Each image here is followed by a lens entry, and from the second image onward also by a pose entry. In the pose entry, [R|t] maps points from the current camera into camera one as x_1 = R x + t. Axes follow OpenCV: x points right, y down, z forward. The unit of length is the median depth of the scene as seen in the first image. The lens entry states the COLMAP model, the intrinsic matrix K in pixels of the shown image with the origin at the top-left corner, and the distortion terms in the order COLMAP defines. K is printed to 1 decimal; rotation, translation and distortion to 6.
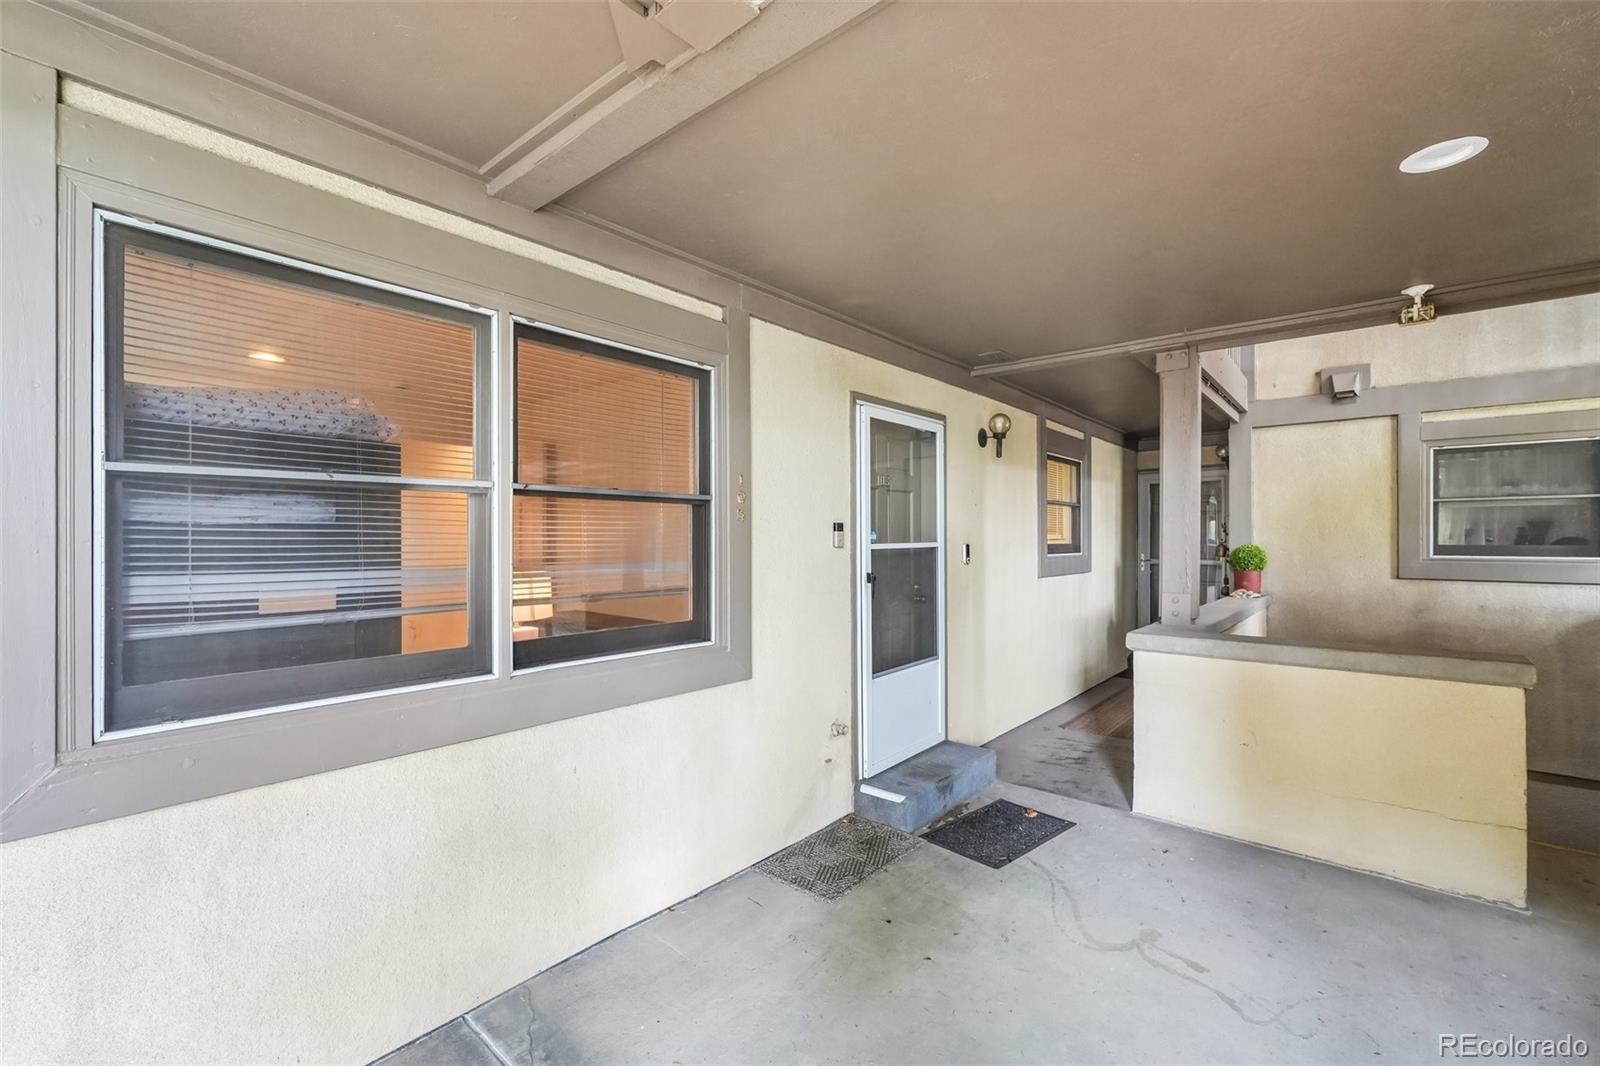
lens RADIAL K [[694.4, 0, 806.0], [0, 694.4, 535.1], [0, 0, 1]] dist [-0.002046, 0.000662]
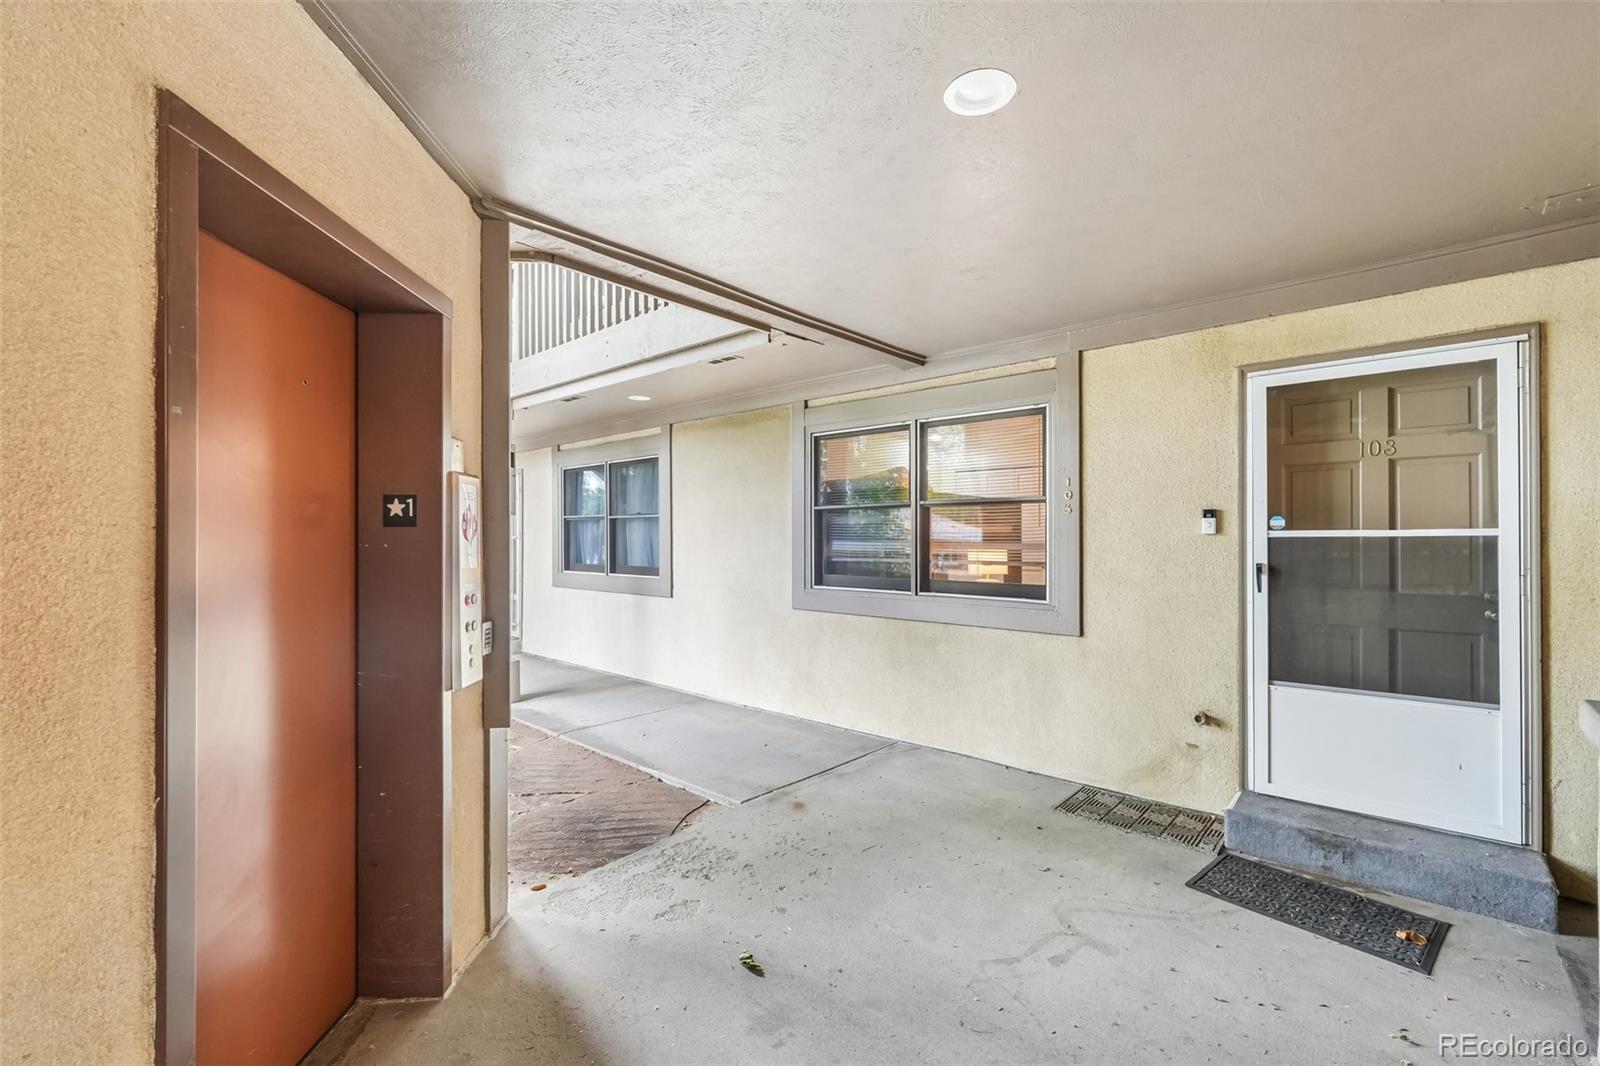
lens RADIAL K [[694.4, 0, 806.0], [0, 694.4, 535.1], [0, 0, 1]] dist [-0.002046, 0.000662]
pose [[-0.032162, -0.004930, -0.999471, 1.012858], [0.001626, 0.999986, -0.004984, 0.021922], [0.999481, -0.001785, -0.032153, 0.449515]]
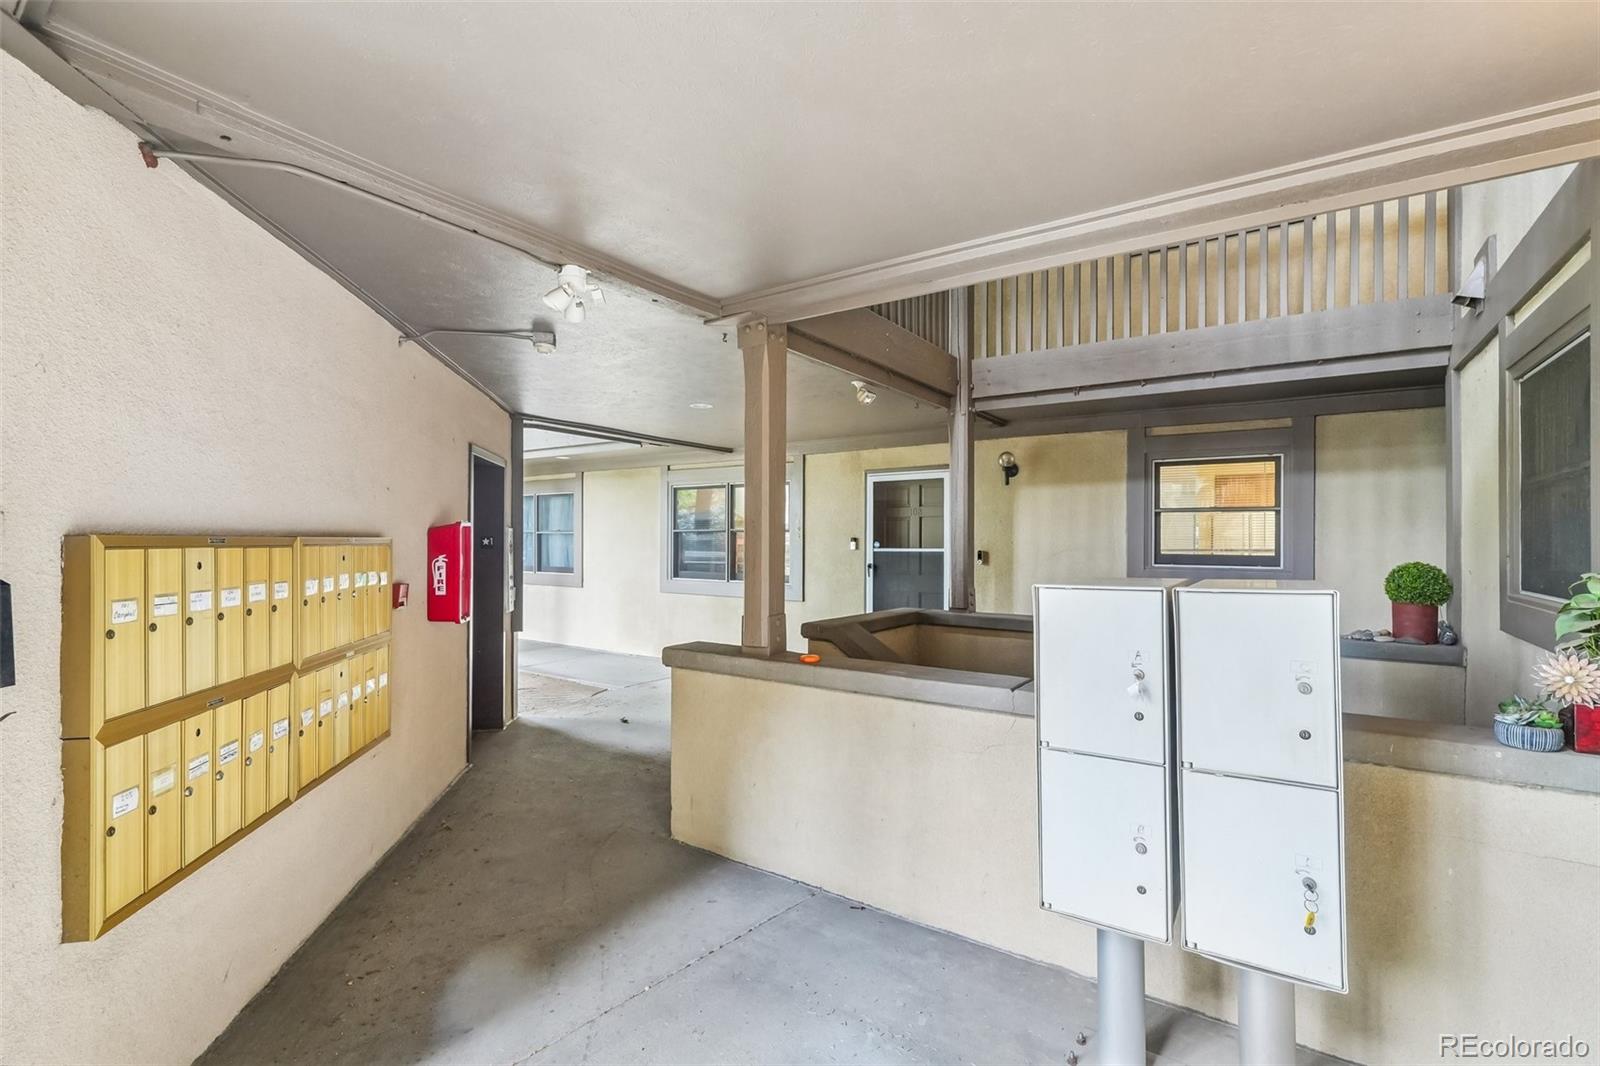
lens RADIAL K [[744.2, 0, 800.0], [0, 744.2, 533.0], [0, 0, 1]] dist [-0.001113, -0.000040]
pose [[0.080464, -0.010588, -0.996701, 2.149695], [-0.001636, 0.999941, -0.010754, -0.007426], [0.996756, 0.002496, 0.080442, 0.647693]]
